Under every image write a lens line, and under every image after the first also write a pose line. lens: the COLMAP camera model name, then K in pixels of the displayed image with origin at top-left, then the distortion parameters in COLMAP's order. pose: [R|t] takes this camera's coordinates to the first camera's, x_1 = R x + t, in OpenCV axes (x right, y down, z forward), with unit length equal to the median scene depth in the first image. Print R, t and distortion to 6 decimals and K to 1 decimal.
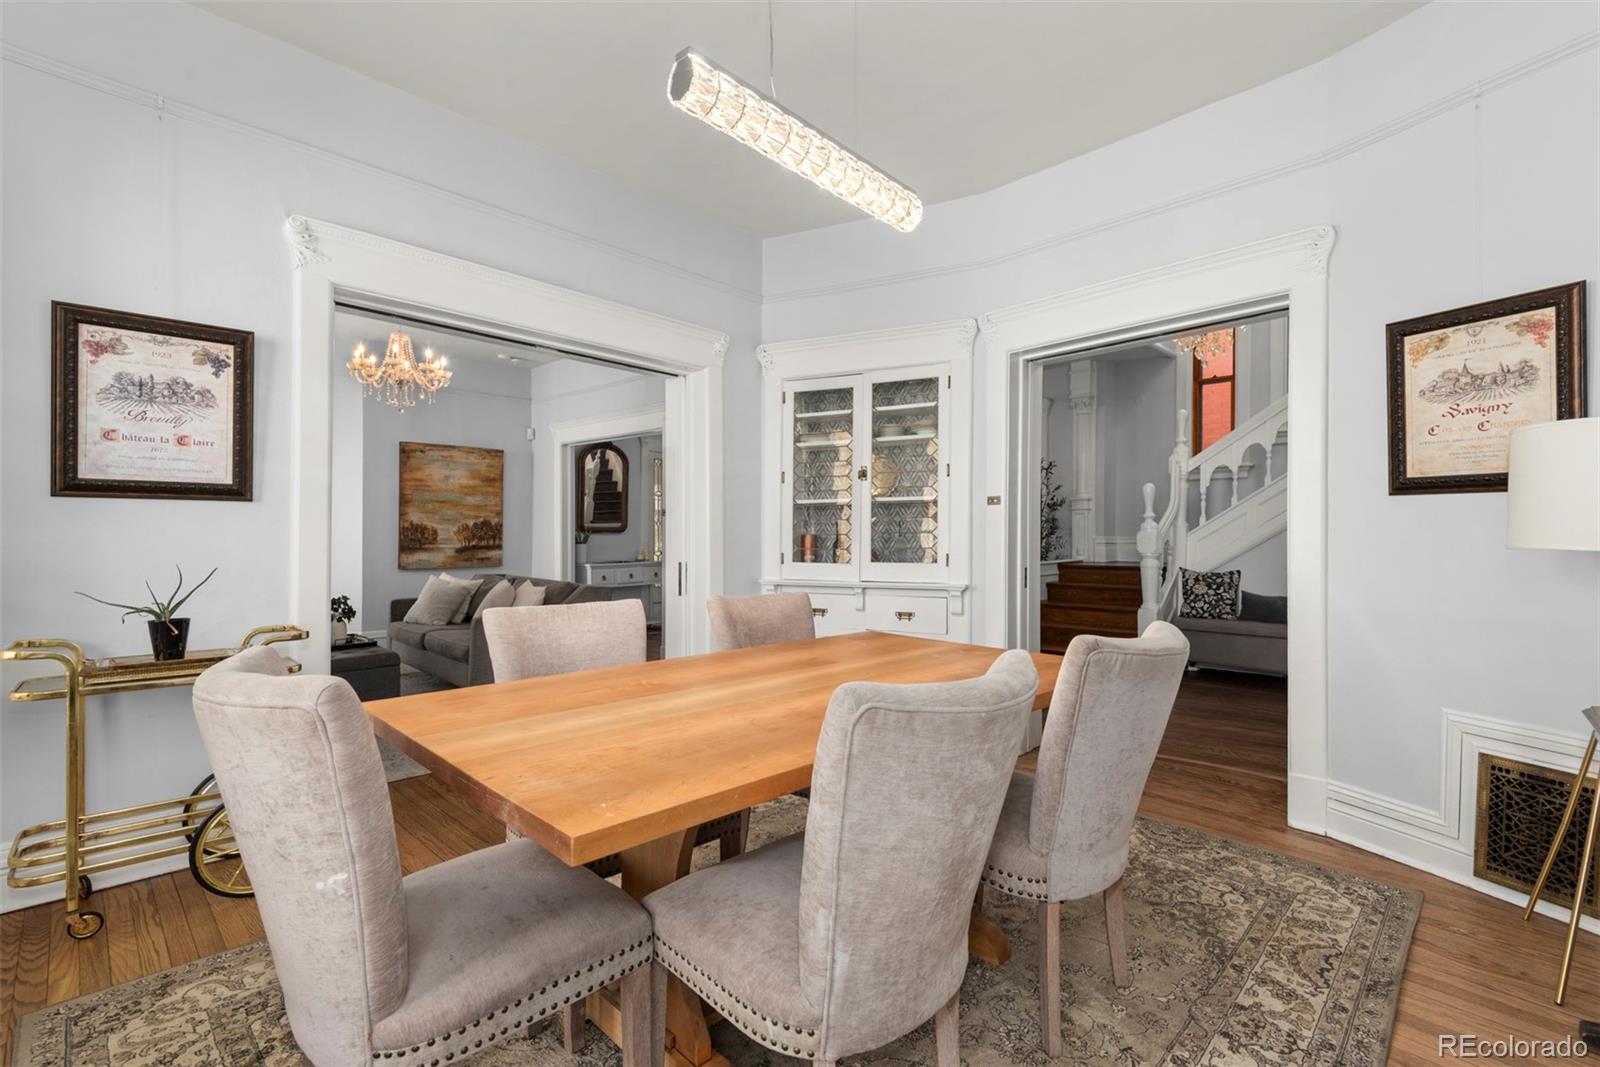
lens RADIAL K [[728.3, 0, 795.5], [0, 728.3, 536.6], [0, 0, 1]] dist [0.003675, -0.000843]
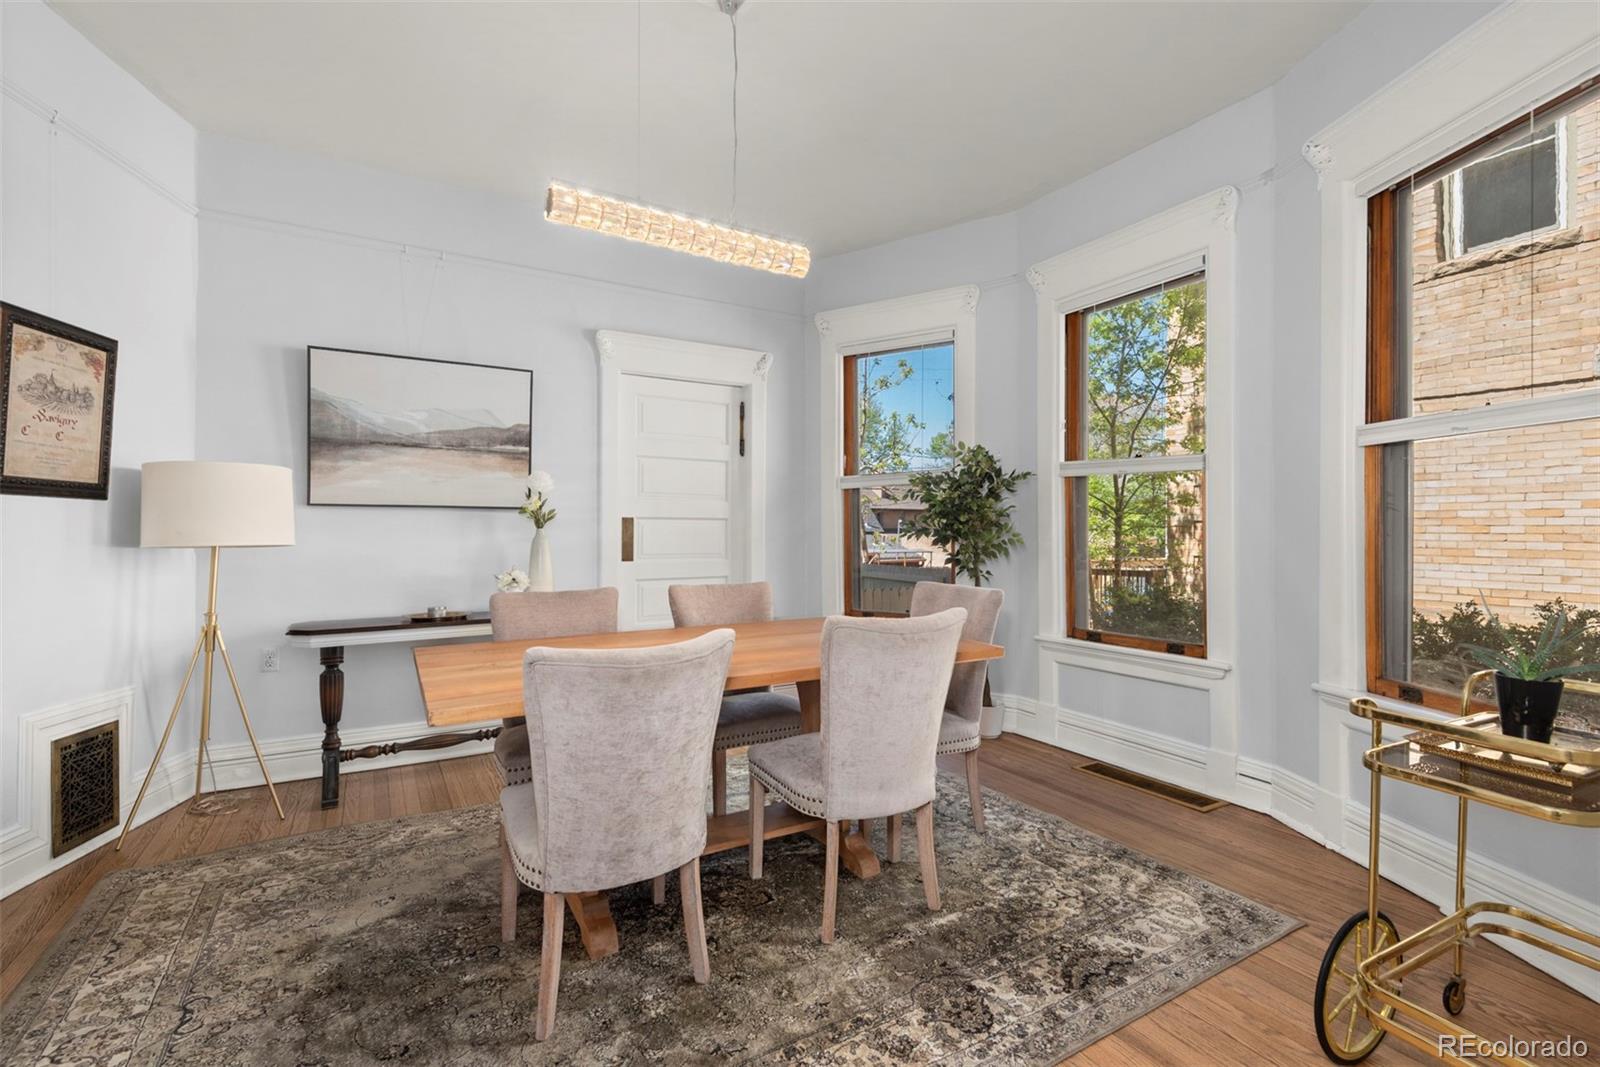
lens RADIAL K [[728.3, 0, 795.5], [0, 728.3, 536.6], [0, 0, 1]] dist [0.003675, -0.000843]
pose [[-0.963144, -0.004428, 0.268950, -0.394027], [-0.000492, 0.999892, 0.014701, -0.019371], [-0.268986, 0.014027, -0.963042, 1.749155]]
